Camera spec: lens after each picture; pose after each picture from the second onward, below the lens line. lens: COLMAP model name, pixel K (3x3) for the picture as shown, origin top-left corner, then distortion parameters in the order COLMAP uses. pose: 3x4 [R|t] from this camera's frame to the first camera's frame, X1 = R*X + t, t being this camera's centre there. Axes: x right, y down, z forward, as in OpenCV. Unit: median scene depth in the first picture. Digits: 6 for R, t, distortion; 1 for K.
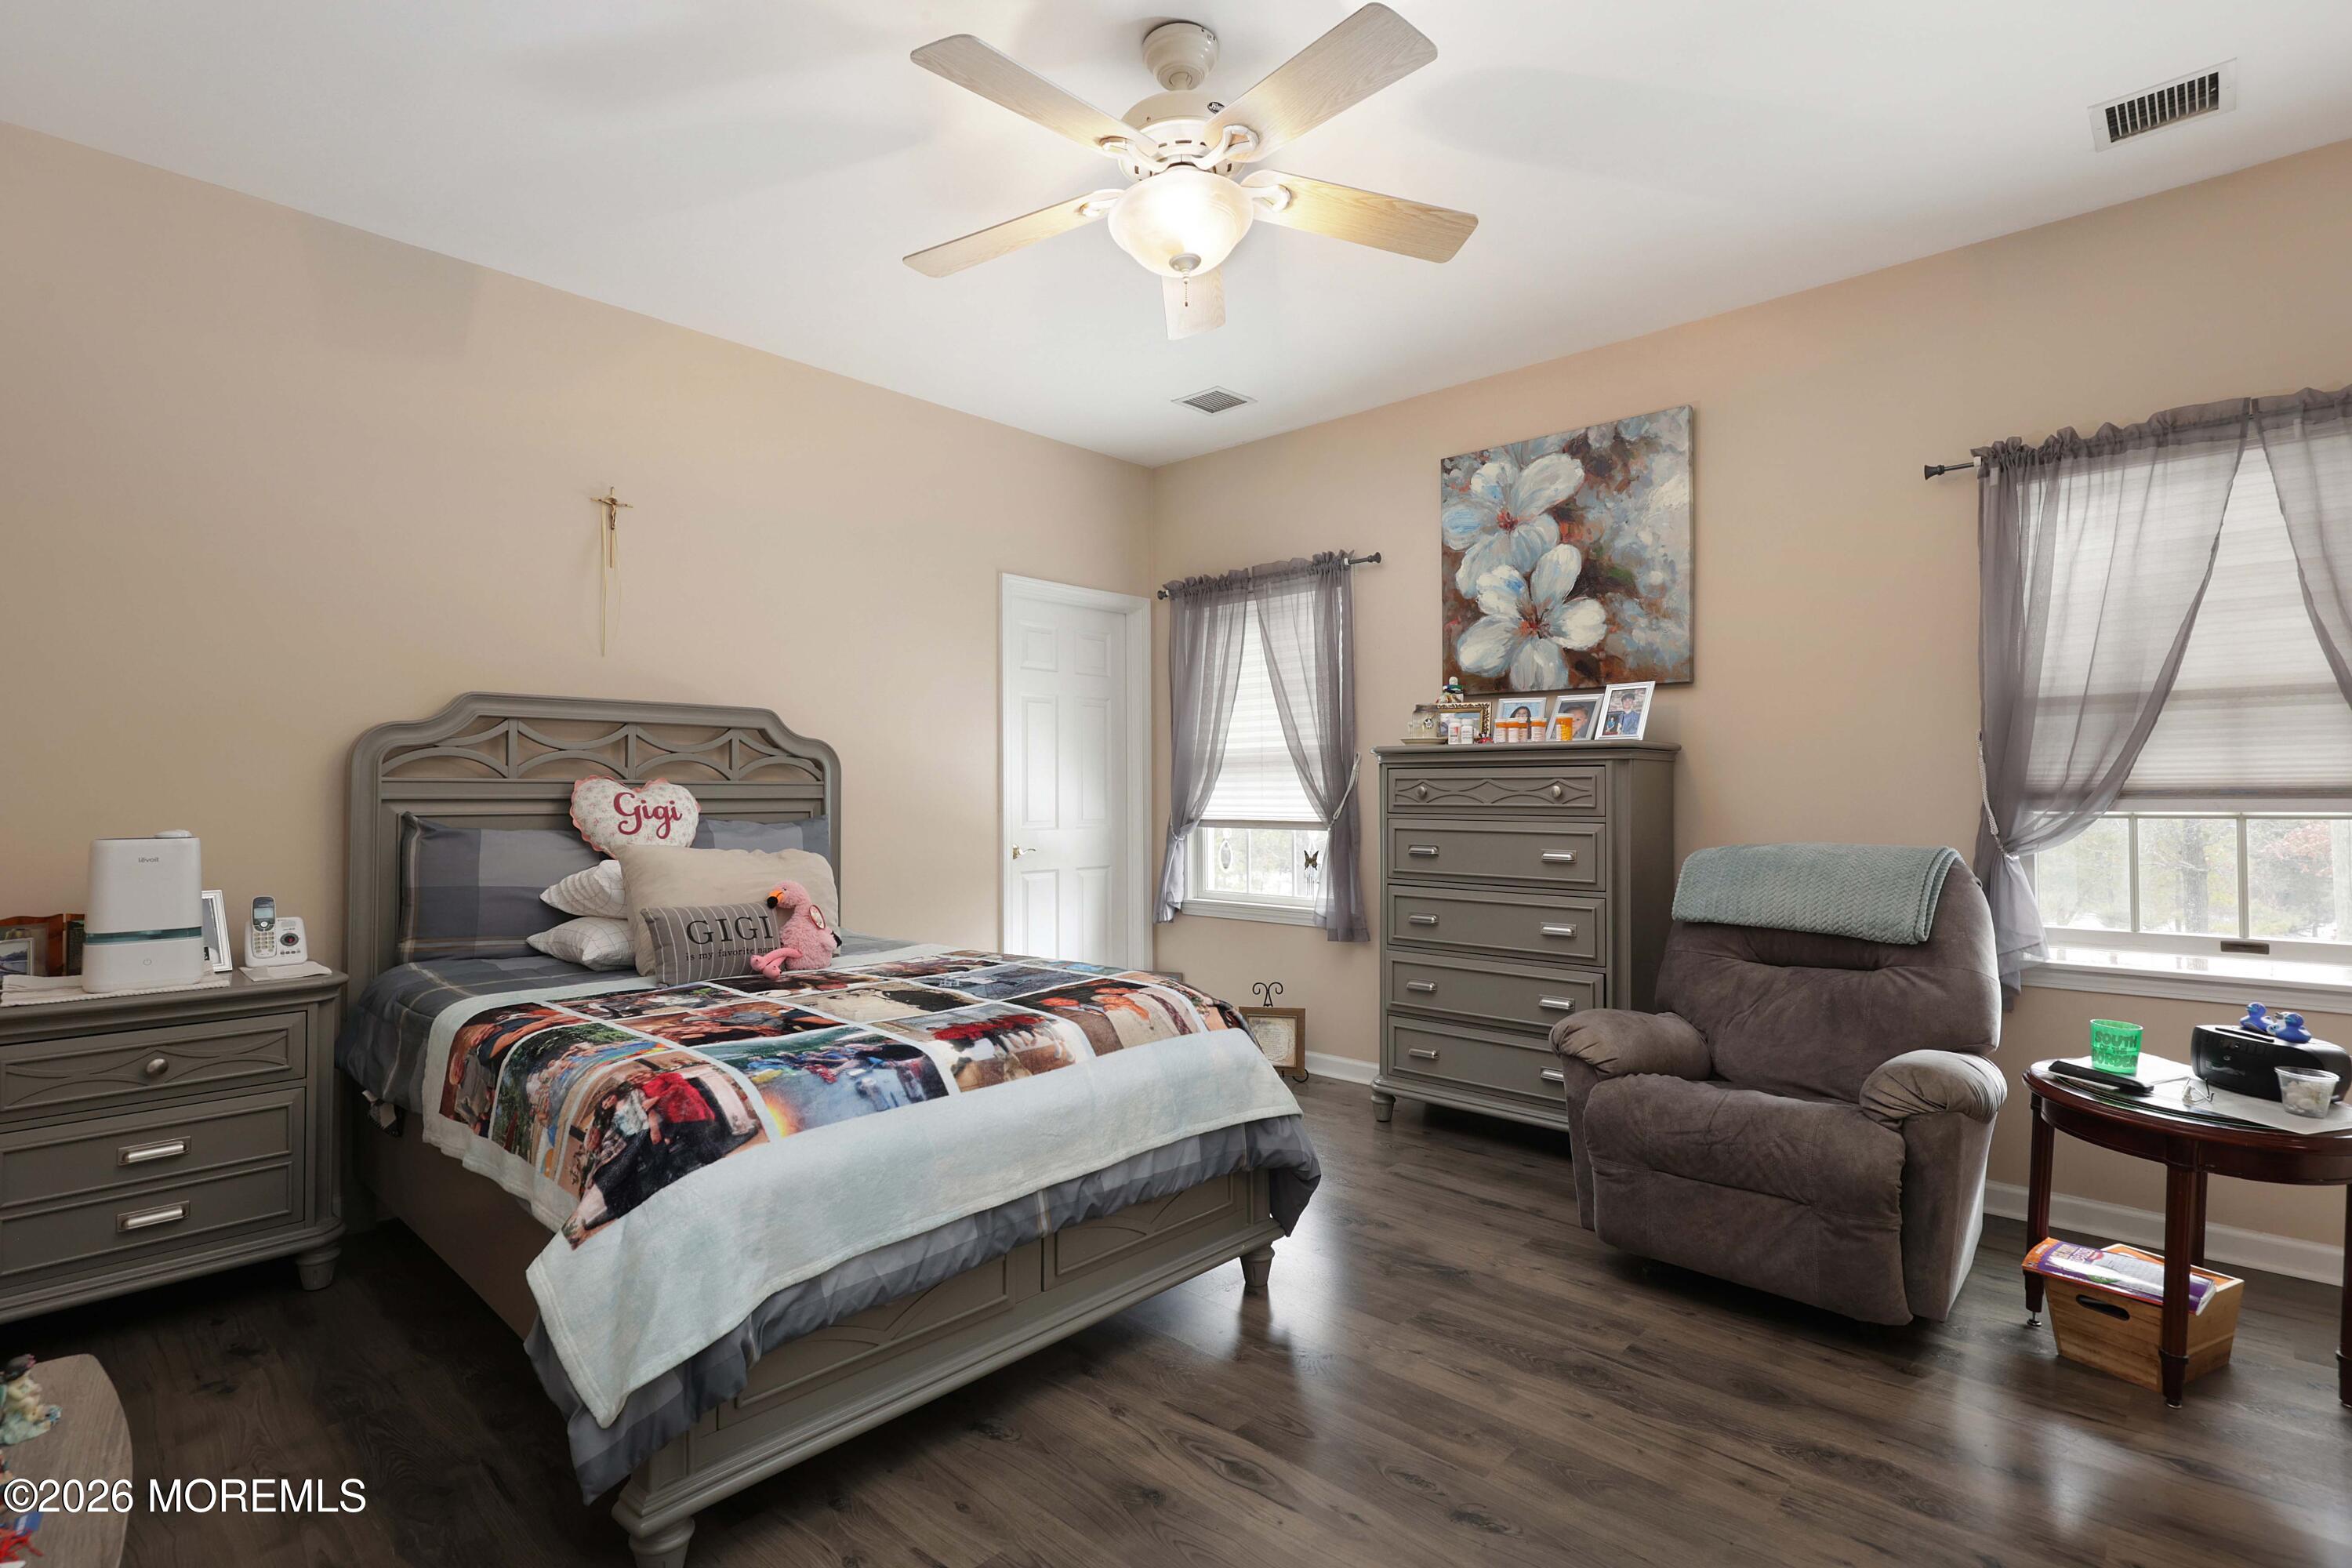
lens RADIAL K [[1126.9, 0, 1176.5], [0, 1126.9, 781.8], [0, 0, 1]] dist [-0.003288, -0.001368]
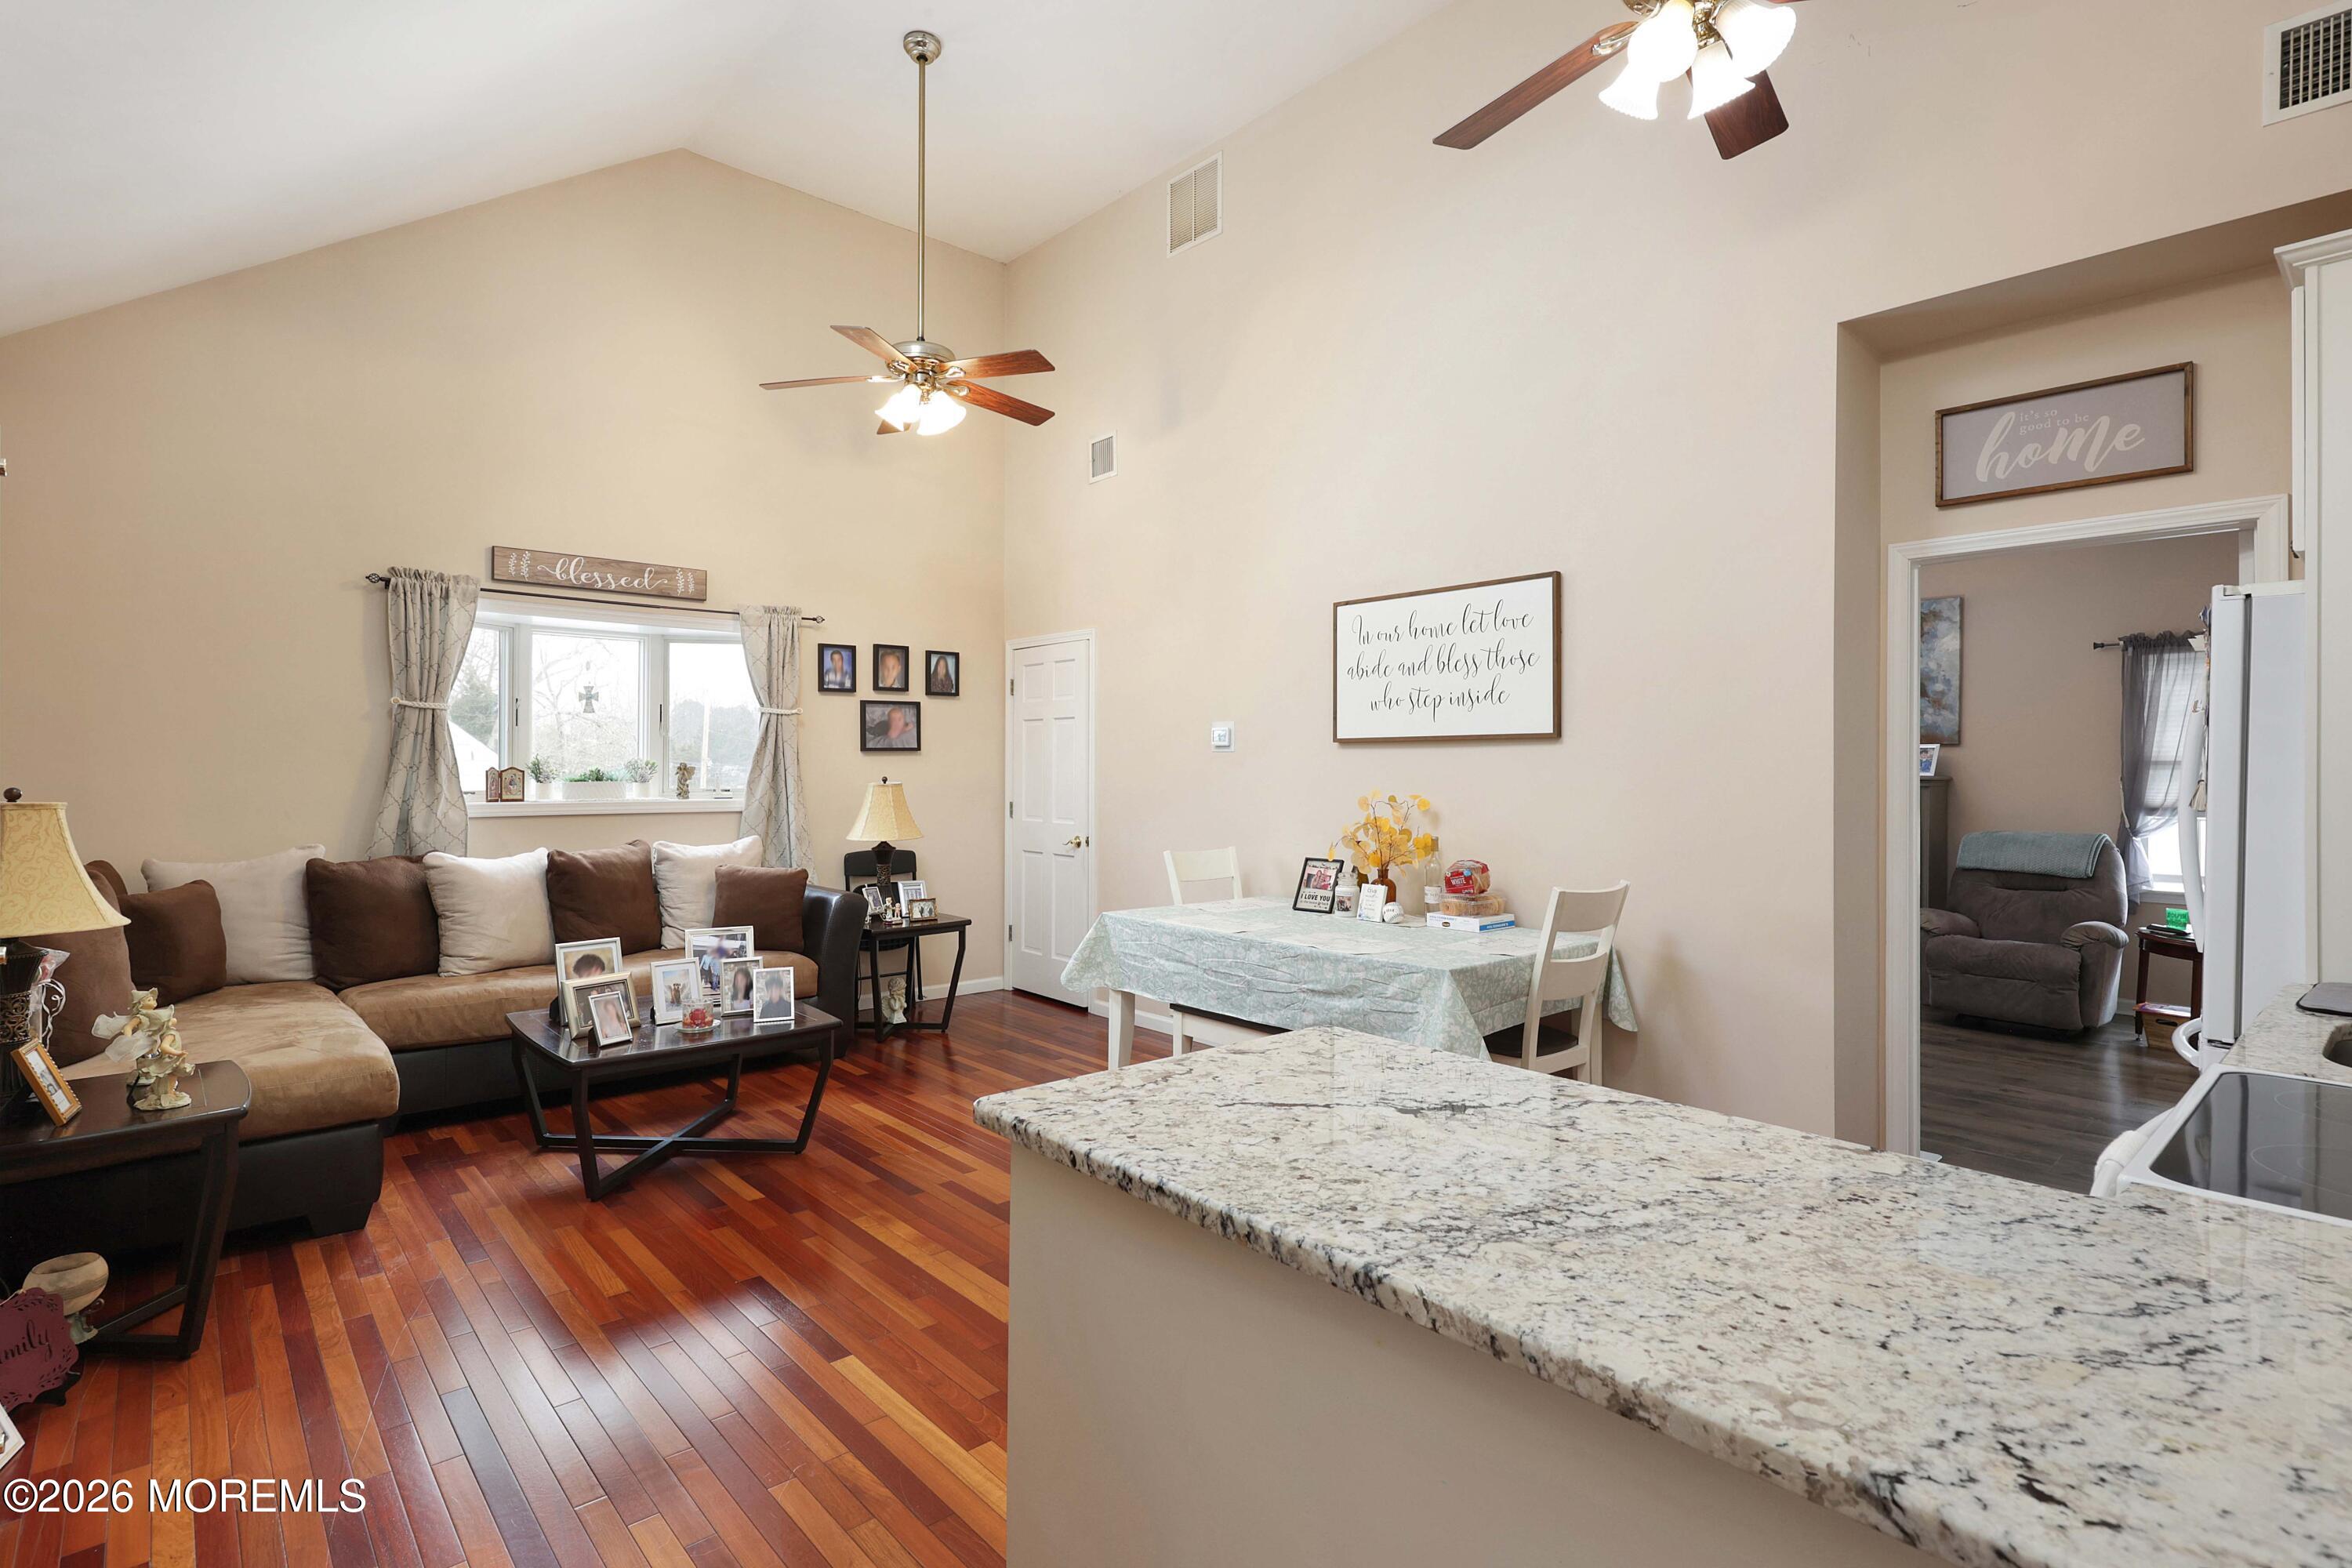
lens RADIAL K [[1126.9, 0, 1181.1], [0, 1126.9, 772.6], [0, 0, 1]] dist [-0.003288, -0.001368]
pose [[0.995828, 0.009627, -0.090741, -0.840971], [-0.008928, 0.999927, 0.008112, -0.056823], [0.090813, -0.007268, 0.995841, -1.248176]]
